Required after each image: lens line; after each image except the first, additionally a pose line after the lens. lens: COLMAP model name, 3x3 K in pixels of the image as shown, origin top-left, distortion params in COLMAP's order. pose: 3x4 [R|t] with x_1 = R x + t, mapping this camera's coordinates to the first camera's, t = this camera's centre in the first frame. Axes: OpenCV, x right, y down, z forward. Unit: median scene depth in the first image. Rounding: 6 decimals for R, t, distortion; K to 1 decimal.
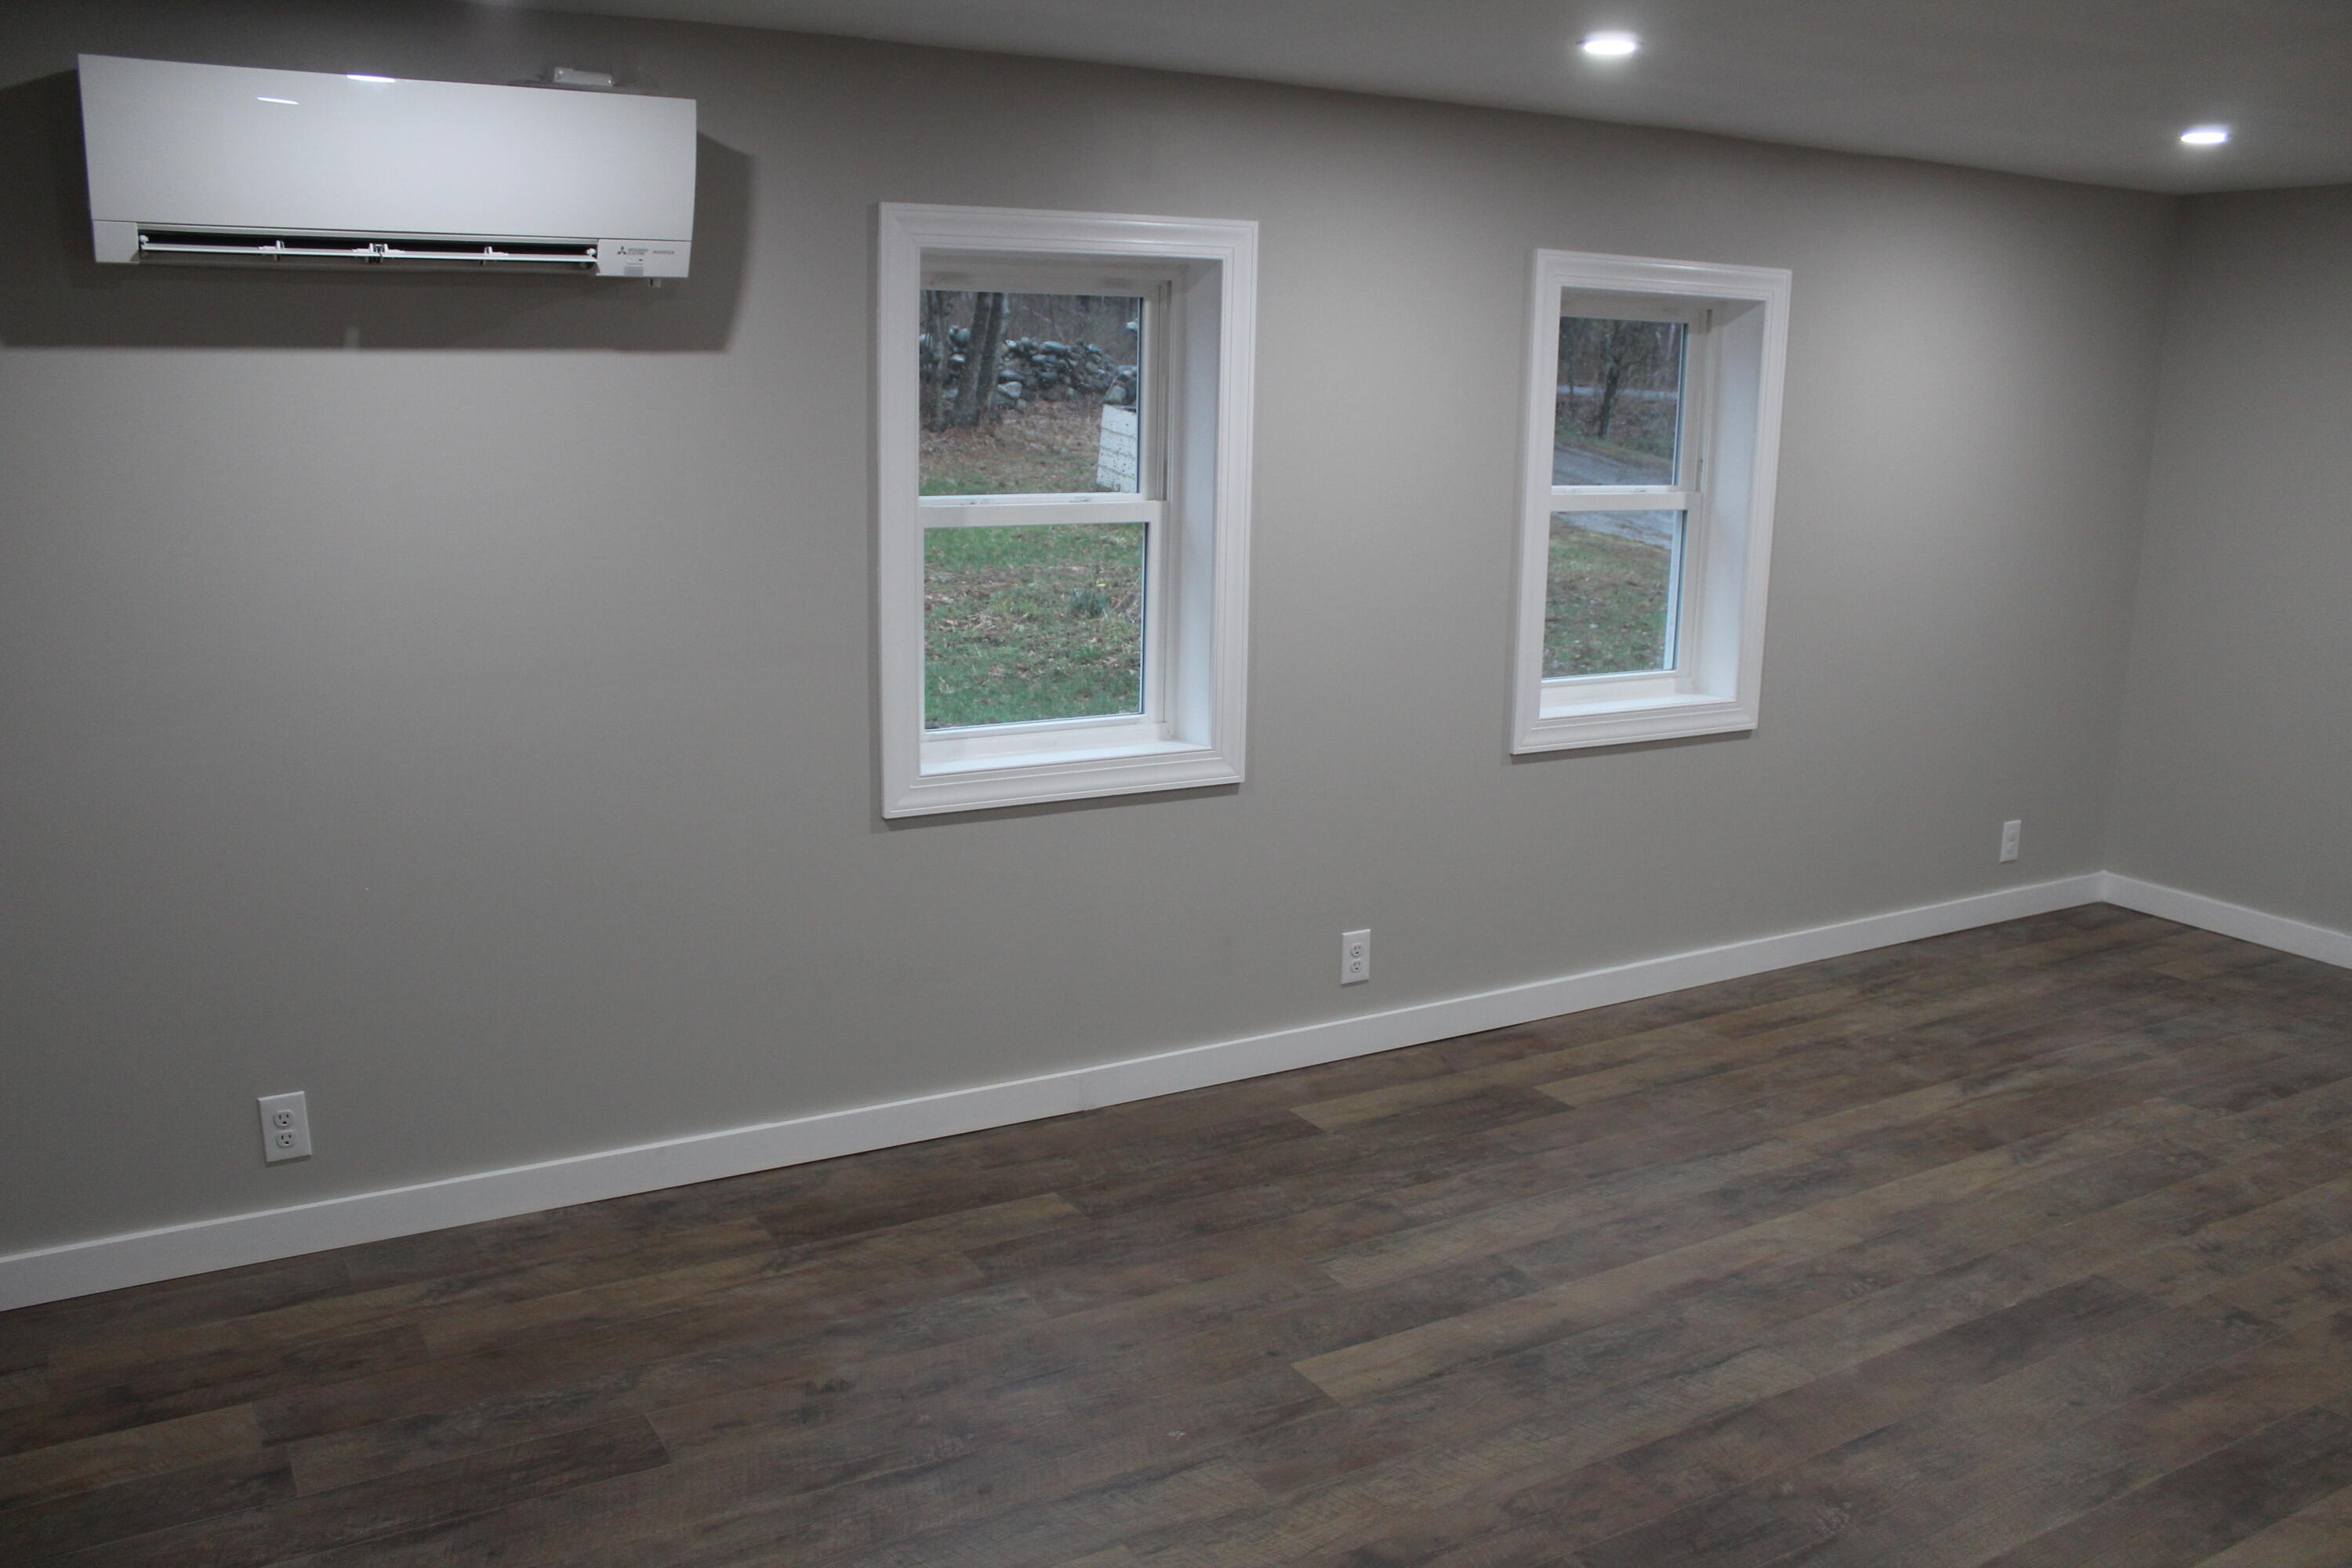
lens RADIAL K [[1875.2, 0, 1210.3], [0, 1875.2, 788.4], [0, 0, 1]] dist [-0.151166, 0.135515]
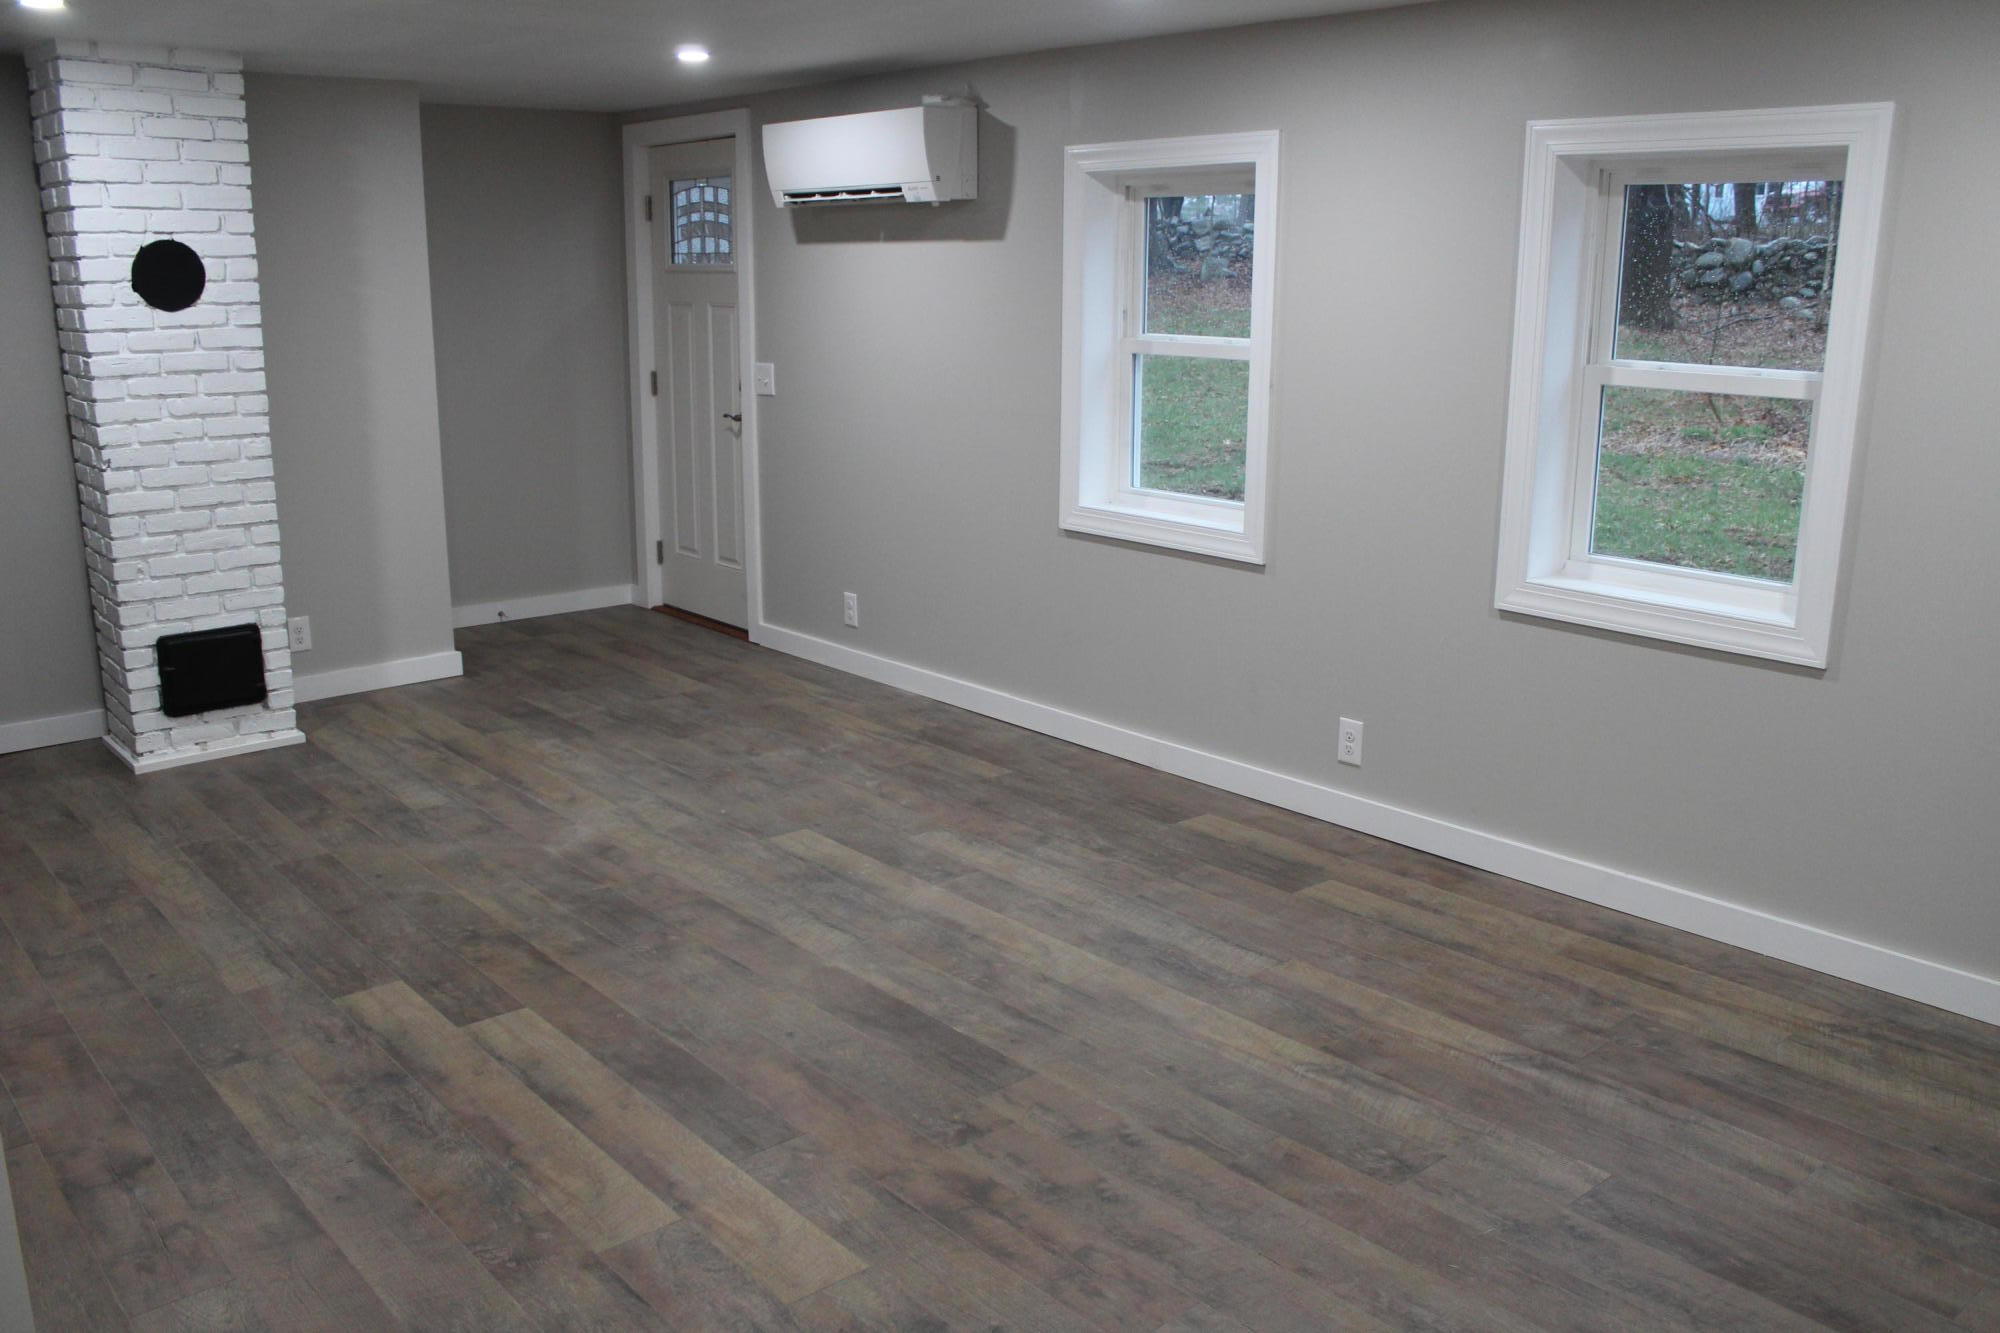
lens RADIAL K [[1594.6, 0, 1029.2], [0, 1594.6, 670.2], [0, 0, 1]] dist [-0.151166, 0.135515]
pose [[0.221288, 0.222884, -0.949397, 1.148110], [-0.214501, 0.960815, 0.175568, -0.101086], [0.951326, 0.164795, 0.260425, 0.634415]]
